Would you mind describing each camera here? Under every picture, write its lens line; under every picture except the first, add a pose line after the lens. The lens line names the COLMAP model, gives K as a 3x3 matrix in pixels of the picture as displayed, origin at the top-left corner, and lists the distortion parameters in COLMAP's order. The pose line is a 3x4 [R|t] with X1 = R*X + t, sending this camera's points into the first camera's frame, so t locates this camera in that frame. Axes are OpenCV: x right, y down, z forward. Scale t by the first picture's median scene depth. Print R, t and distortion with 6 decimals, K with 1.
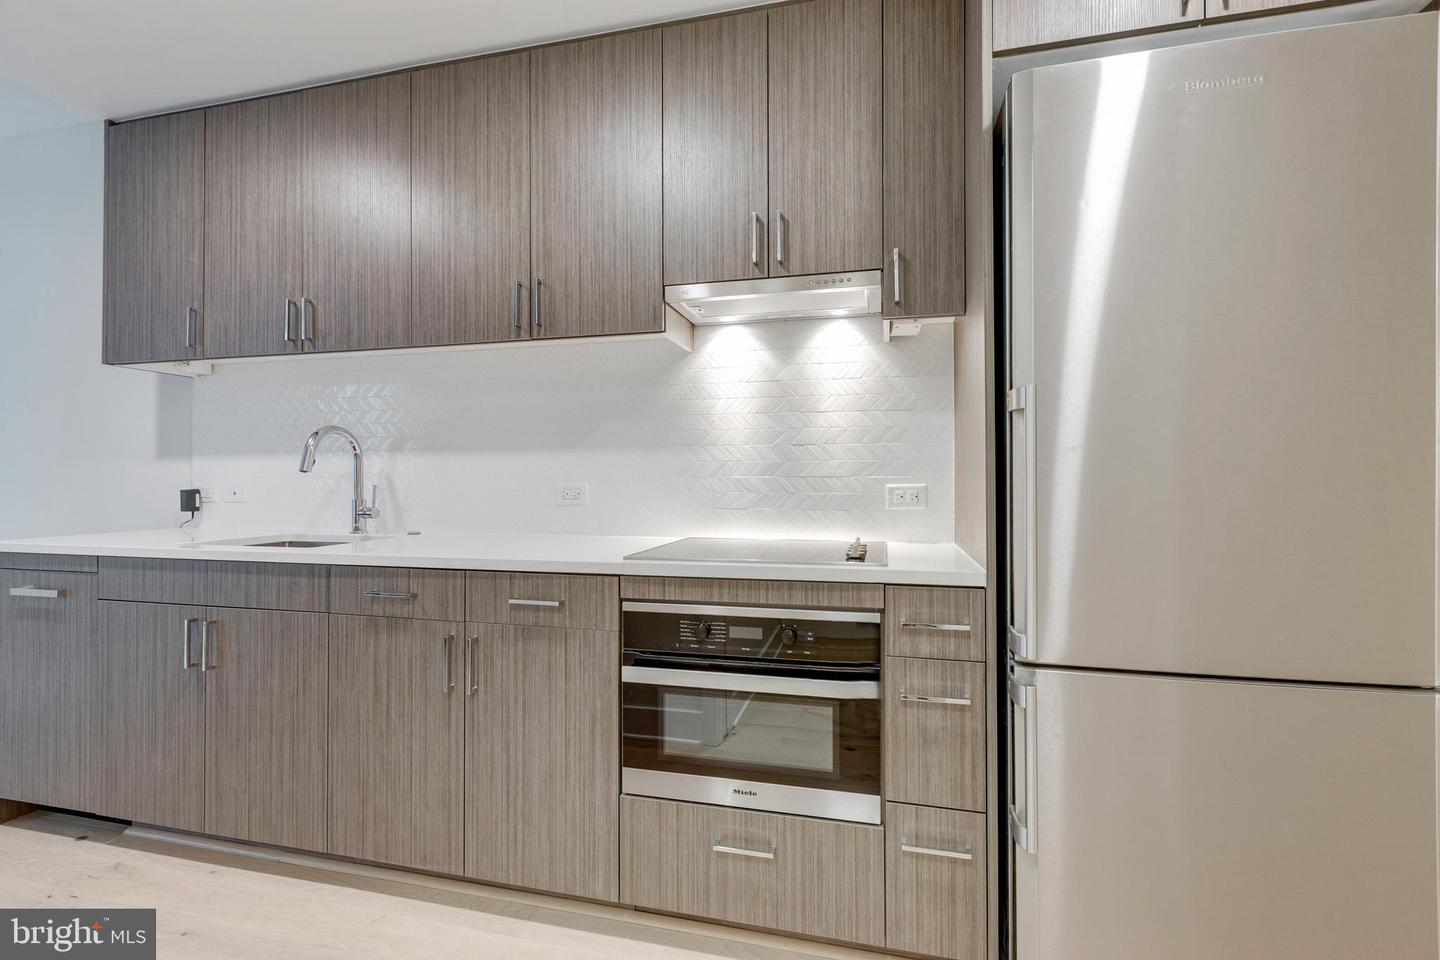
lens RADIAL K [[649.1, 0, 730.5], [0, 649.1, 474.8], [0, 0, 1]] dist [0.002540, -0.000328]
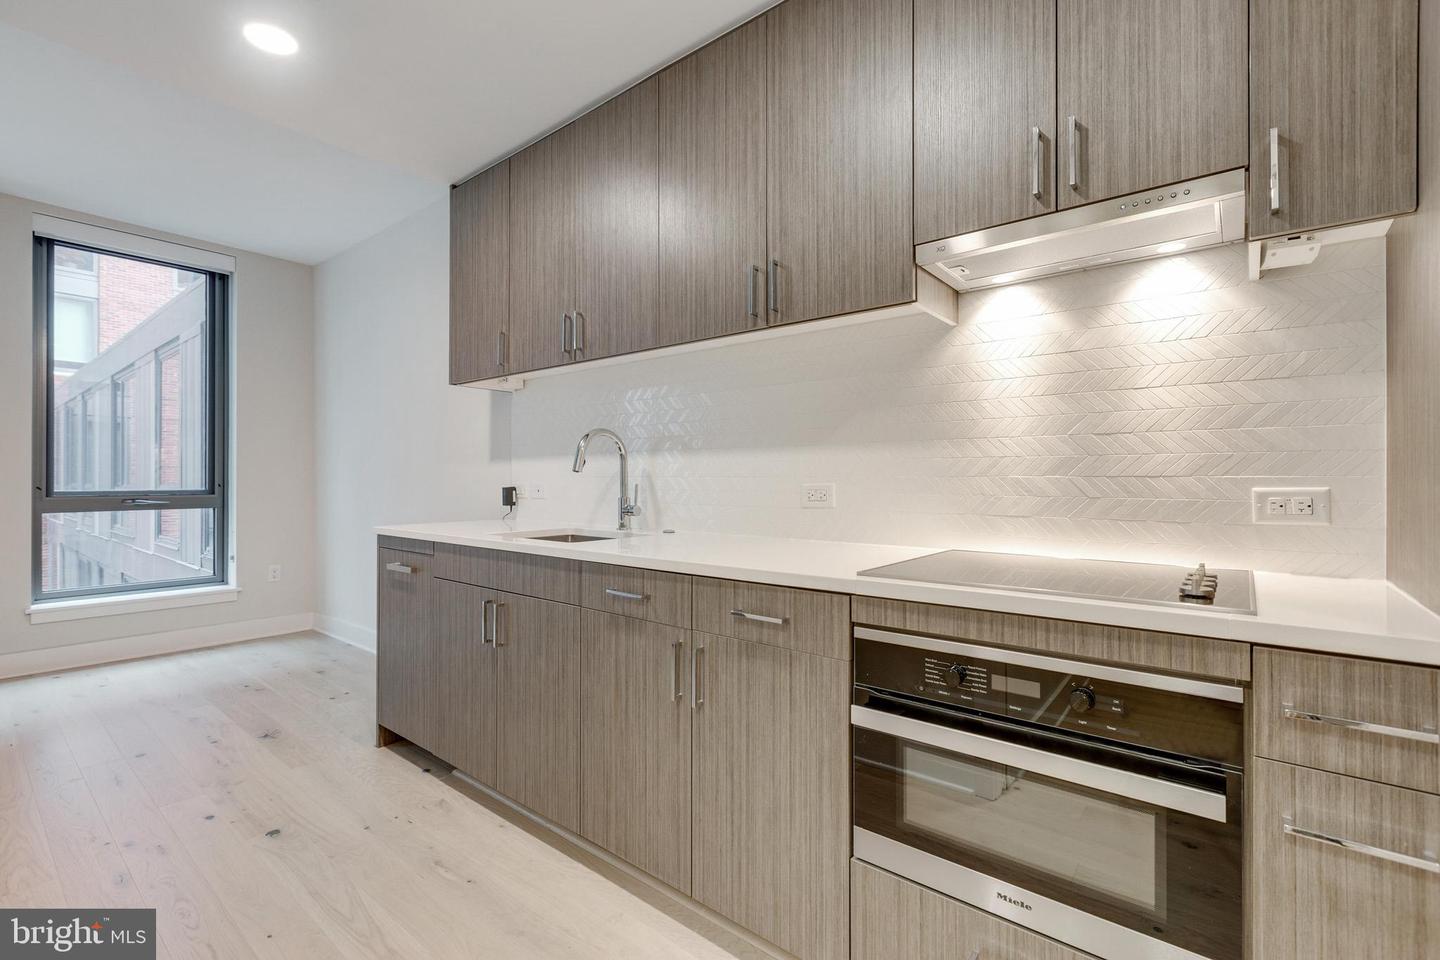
lens RADIAL K [[649.1, 0, 717.6], [0, 649.1, 477.0], [0, 0, 1]] dist [0.002540, -0.000328]
pose [[0.900164, 0.000934, -0.435550, 0.032016], [0.000534, 0.999995, 0.003247, 0.000897], [0.435551, -0.003155, 0.900159, 0.145249]]
